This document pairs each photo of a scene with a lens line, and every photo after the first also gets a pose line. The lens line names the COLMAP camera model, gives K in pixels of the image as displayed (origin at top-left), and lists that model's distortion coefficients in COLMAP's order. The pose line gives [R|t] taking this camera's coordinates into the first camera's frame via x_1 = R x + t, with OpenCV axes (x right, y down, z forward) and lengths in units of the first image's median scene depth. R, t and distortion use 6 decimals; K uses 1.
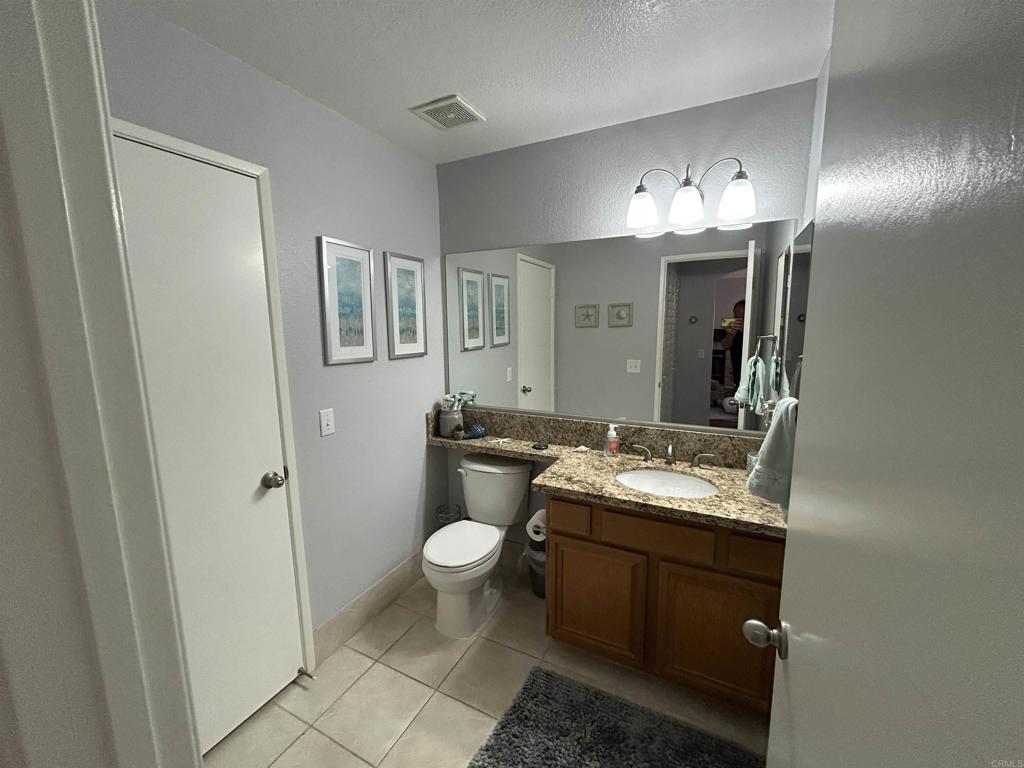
lens RADIAL K [[411.4, 0, 509.3], [0, 411.4, 382.6], [0, 0, 1]] dist [0.000040, 0.000300]
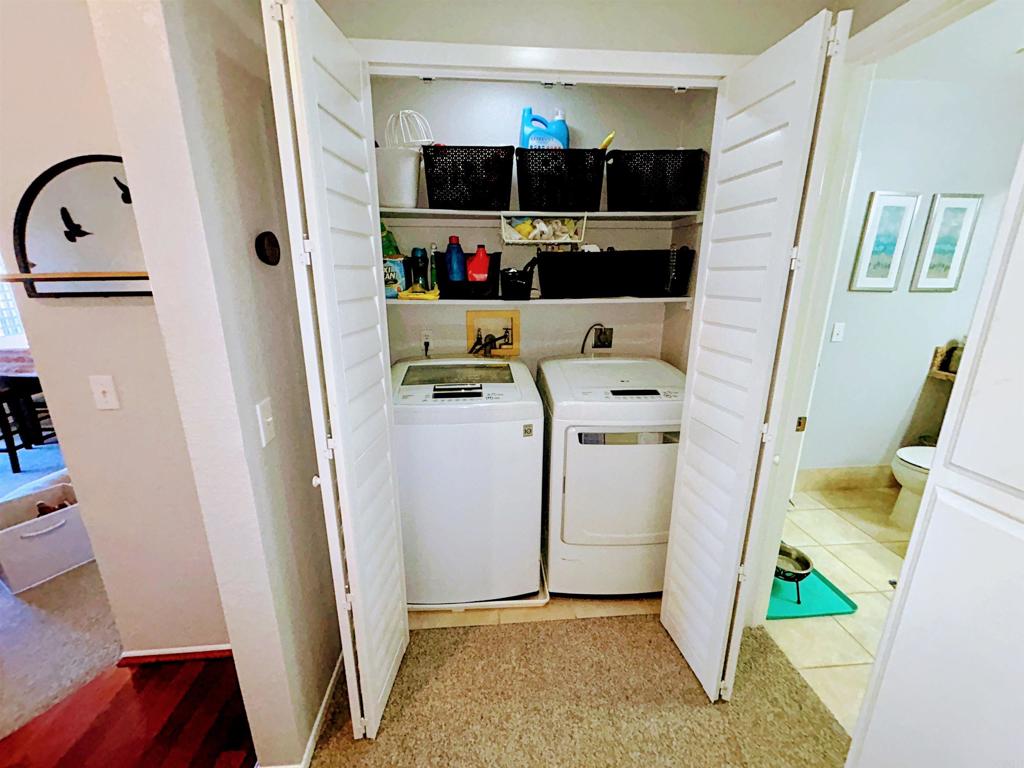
lens RADIAL K [[411.4, 0, 512.1], [0, 411.4, 381.4], [0, 0, 1]] dist [0.000040, 0.000300]
pose [[0.522622, 0.235821, -0.819301, 0.143983], [-0.130833, 0.971785, 0.196255, 0.117643], [0.842466, 0.004624, 0.538730, -0.612851]]
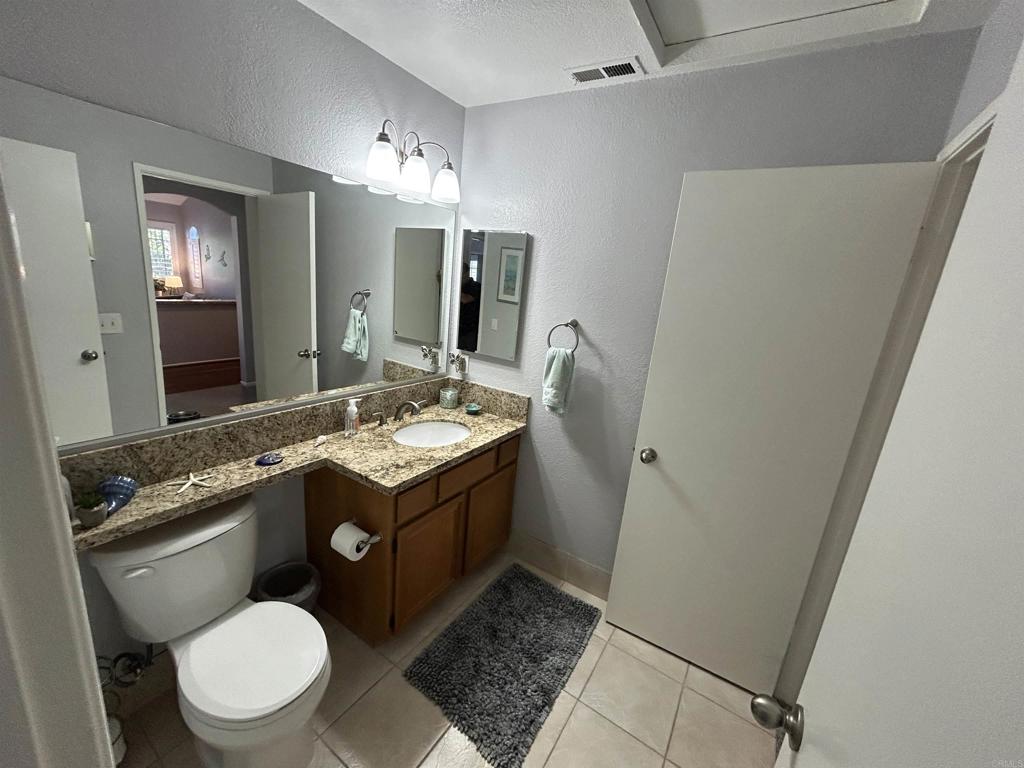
lens RADIAL K [[411.4, 0, 511.4], [0, 411.4, 381.6], [0, 0, 1]] dist [0.000040, 0.000300]
pose [[0.097319, -0.216857, 0.971340, -0.599689], [0.046485, 0.975898, 0.213217, -0.114920], [-0.994167, 0.024403, 0.105054, 0.588330]]
